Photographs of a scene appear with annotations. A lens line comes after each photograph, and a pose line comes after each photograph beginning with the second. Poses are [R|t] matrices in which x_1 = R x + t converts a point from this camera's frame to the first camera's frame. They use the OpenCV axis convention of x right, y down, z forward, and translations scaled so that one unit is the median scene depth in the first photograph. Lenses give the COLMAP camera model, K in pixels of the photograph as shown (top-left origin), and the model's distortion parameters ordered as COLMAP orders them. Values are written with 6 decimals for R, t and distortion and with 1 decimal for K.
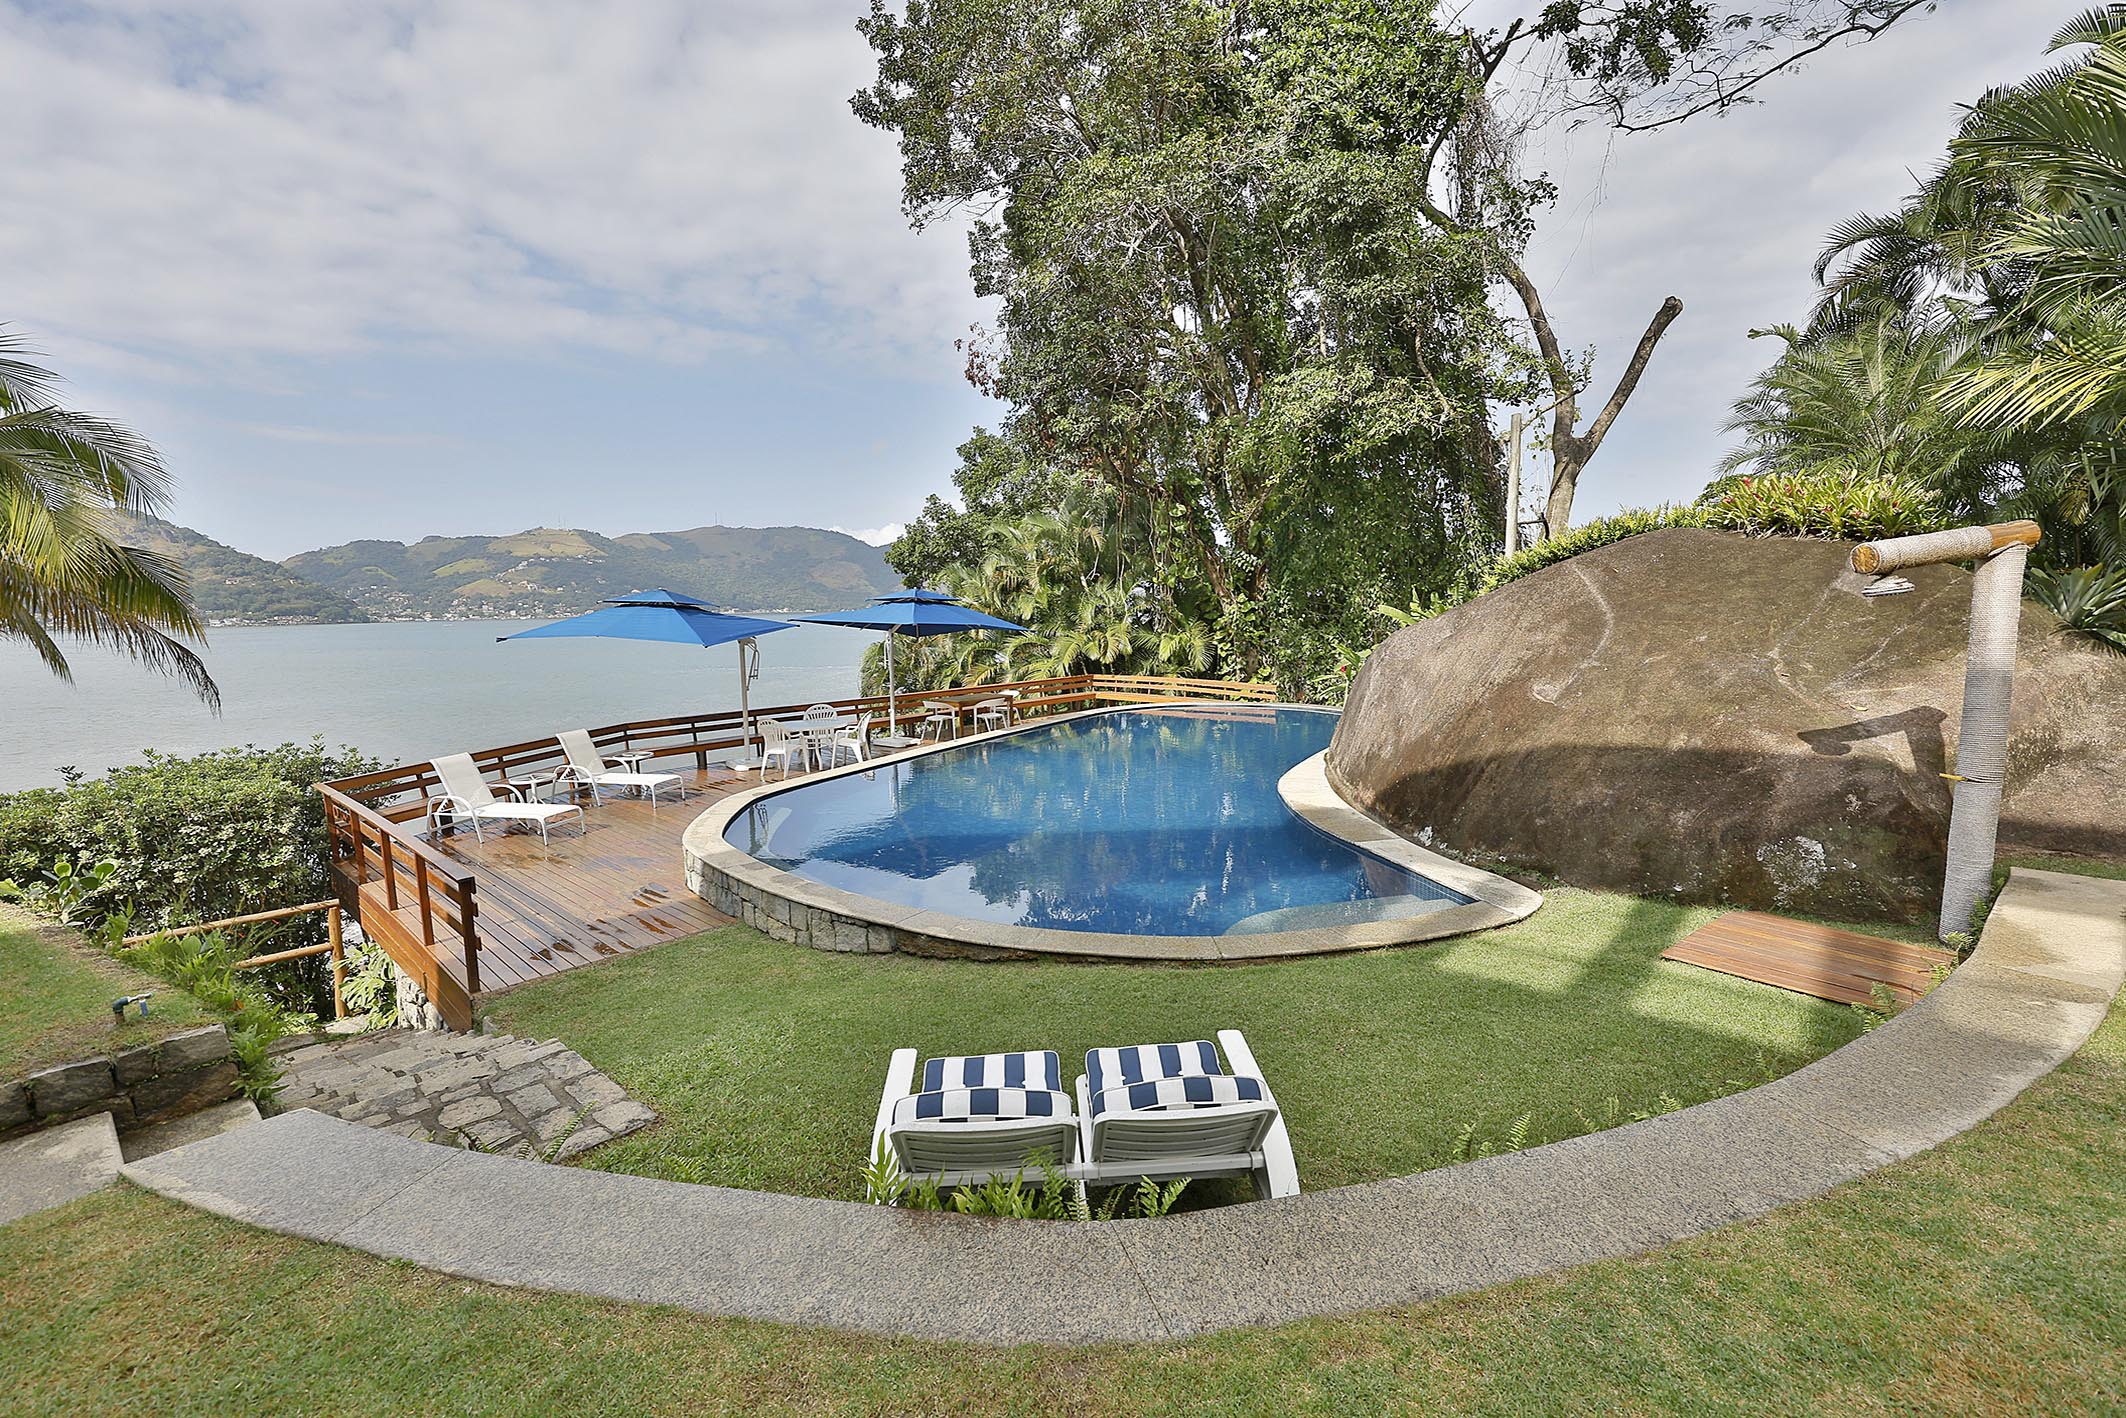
lens RADIAL K [[860.5, 0, 1063.0], [0, 860.5, 709.0], [0, 0, 1]] dist [0.049954, 0.000115]
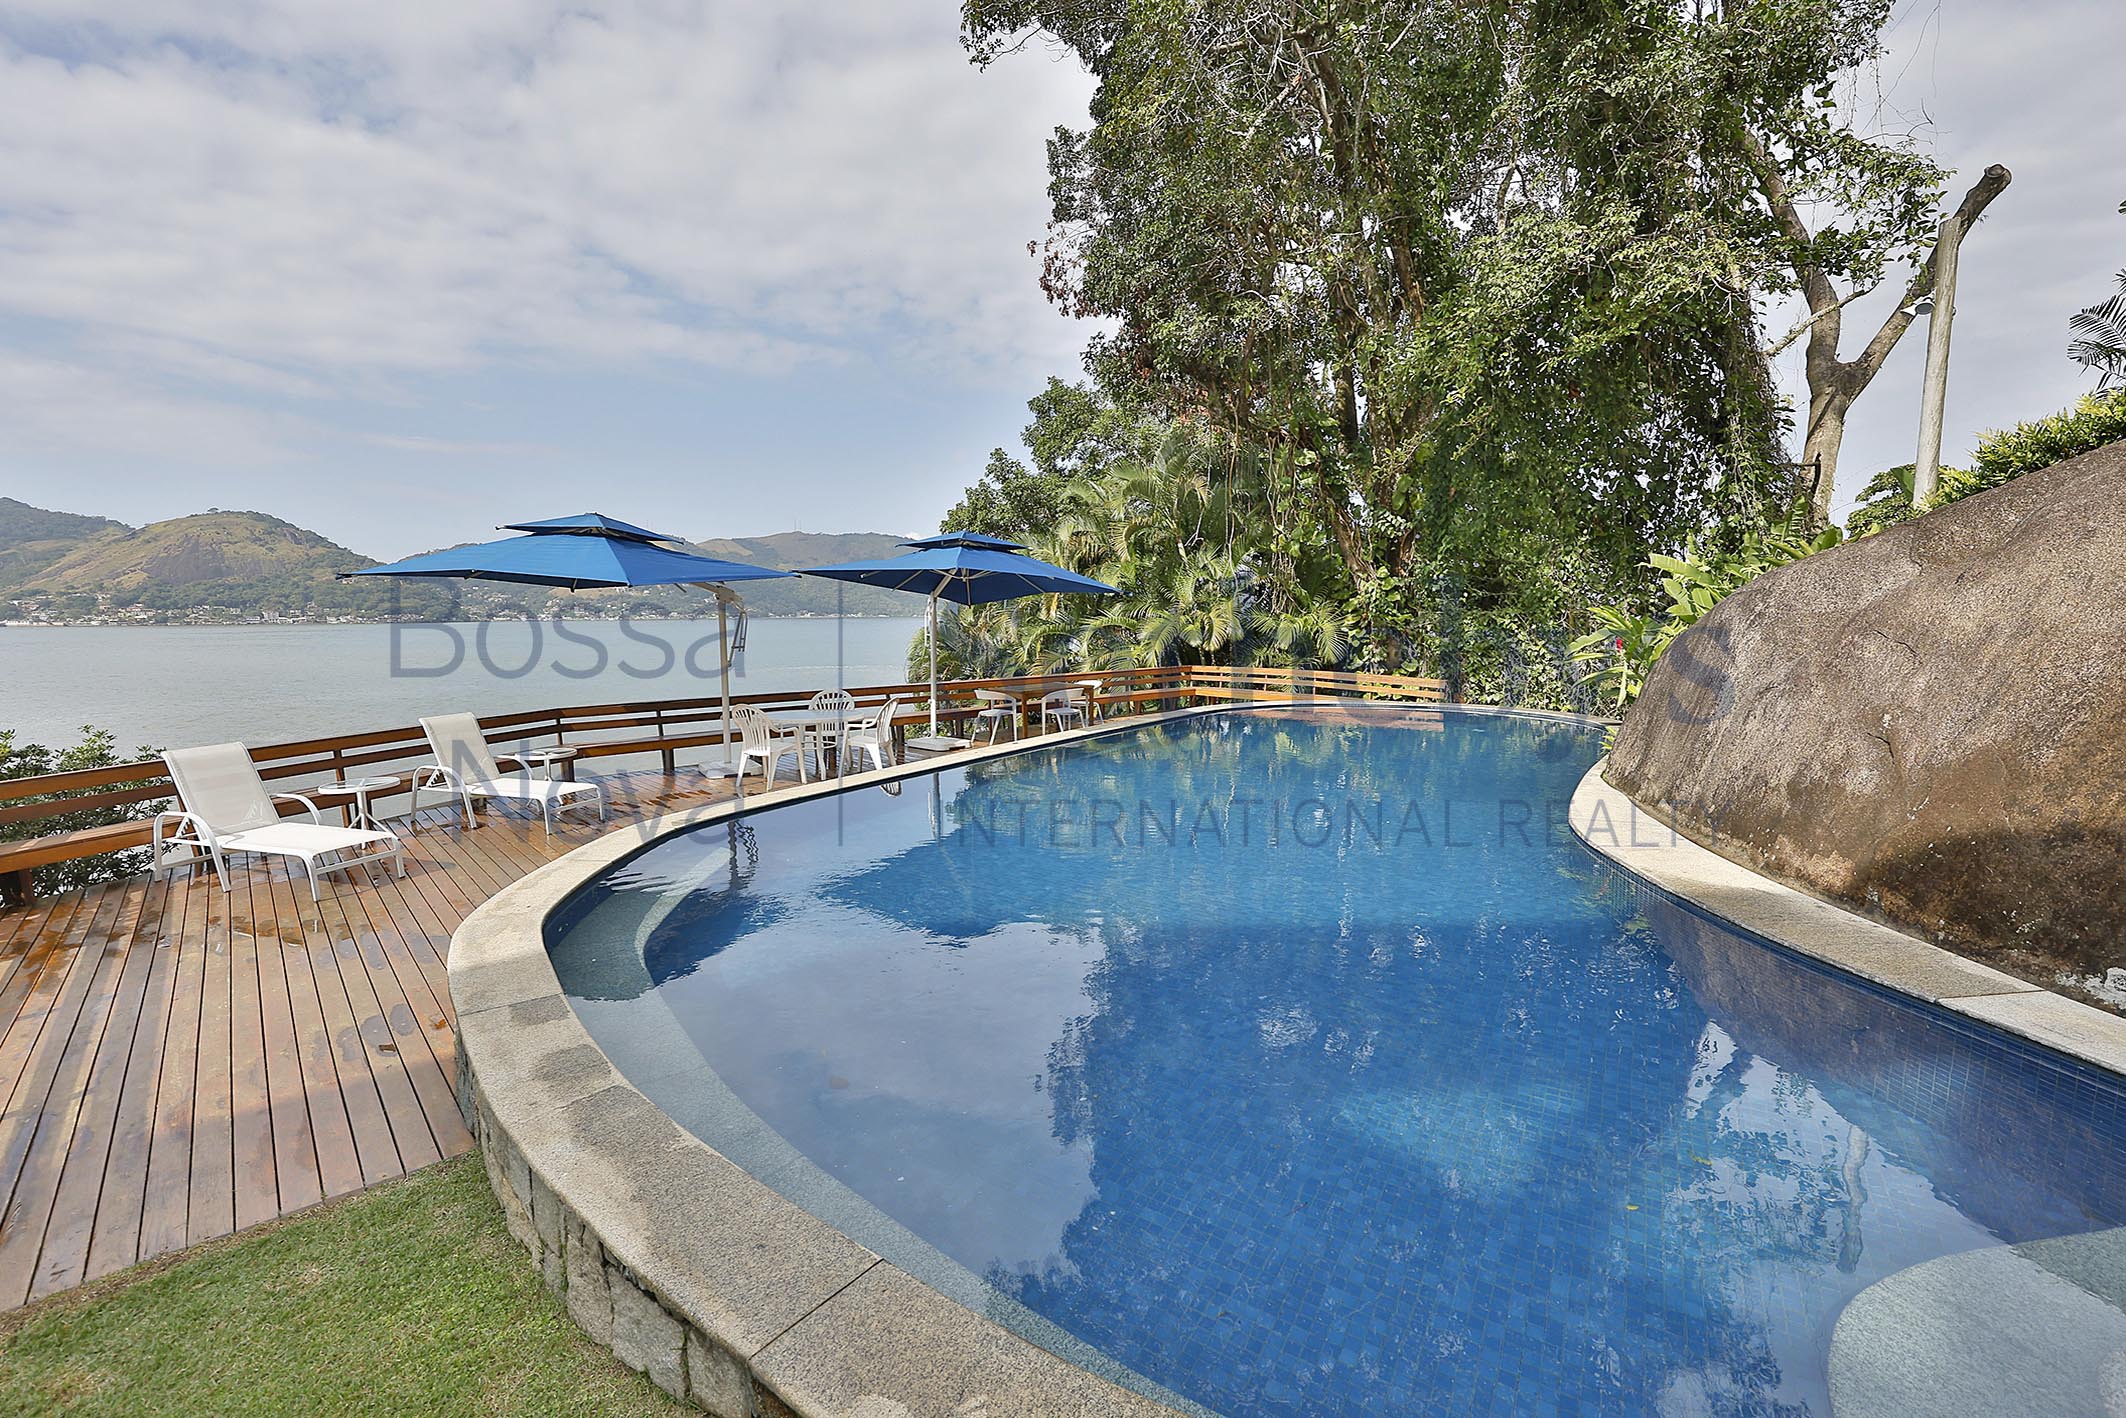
lens RADIAL K [[860.5, 0, 1063.0], [0, 860.5, 709.0], [0, 0, 1]] dist [0.049954, 0.000115]
pose [[0.996622, 0.018328, -0.080053, -0.018916], [-0.019104, 0.999778, -0.008941, 0.009551], [0.079871, 0.010441, 0.996751, 0.193697]]
